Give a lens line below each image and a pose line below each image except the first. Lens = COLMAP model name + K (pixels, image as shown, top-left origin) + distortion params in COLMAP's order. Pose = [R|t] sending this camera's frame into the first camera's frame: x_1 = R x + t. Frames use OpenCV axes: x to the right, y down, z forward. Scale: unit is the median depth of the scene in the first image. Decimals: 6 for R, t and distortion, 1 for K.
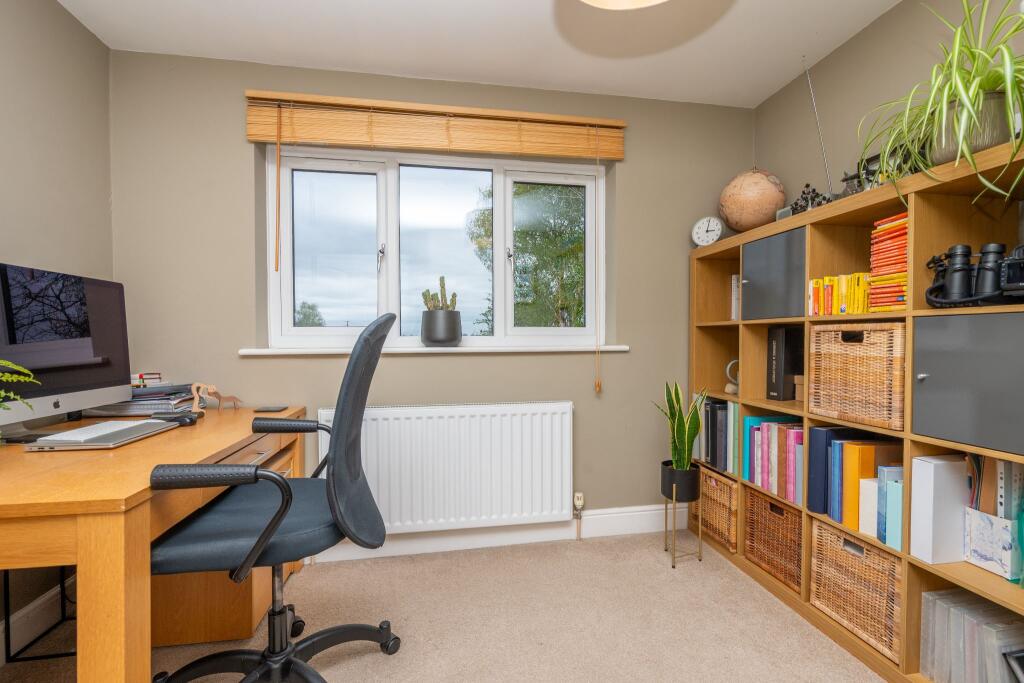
lens RADIAL K [[427.0, 0, 515.8], [0, 427.0, 346.1], [0, 0, 1]] dist [-0.002785, -0.000237]
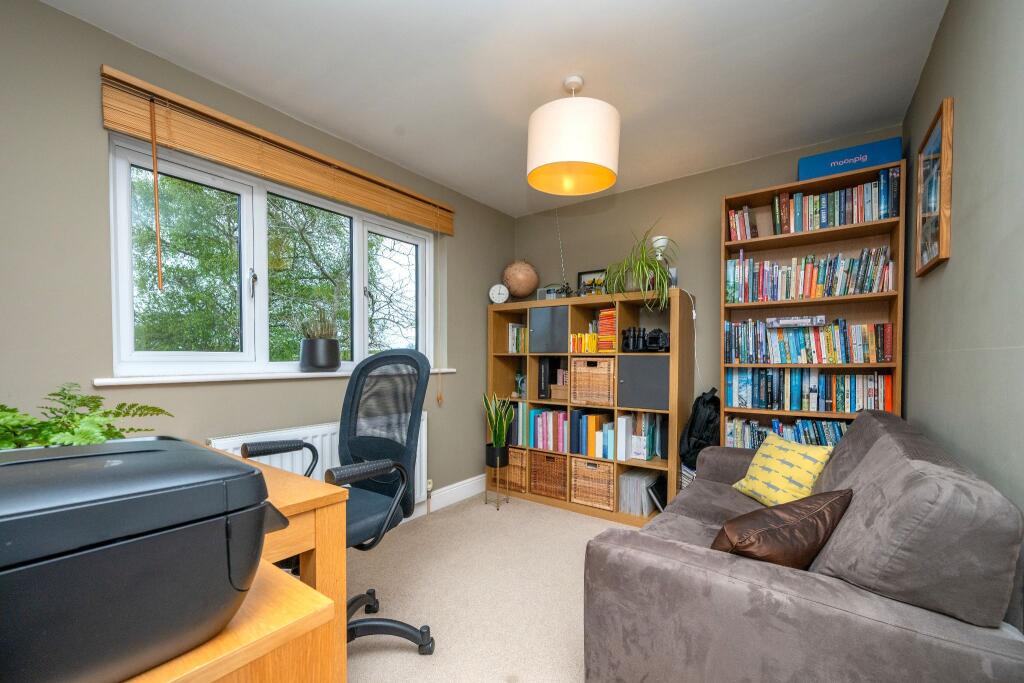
lens RADIAL K [[418.6, 0, 511.2], [0, 418.6, 370.2], [0, 0, 1]] dist [0.000505, -0.000005]
pose [[0.722214, -0.013763, 0.691533, -0.785426], [0.006292, 0.999891, 0.013329, -0.018627], [-0.691641, -0.005276, 0.722222, -0.171955]]
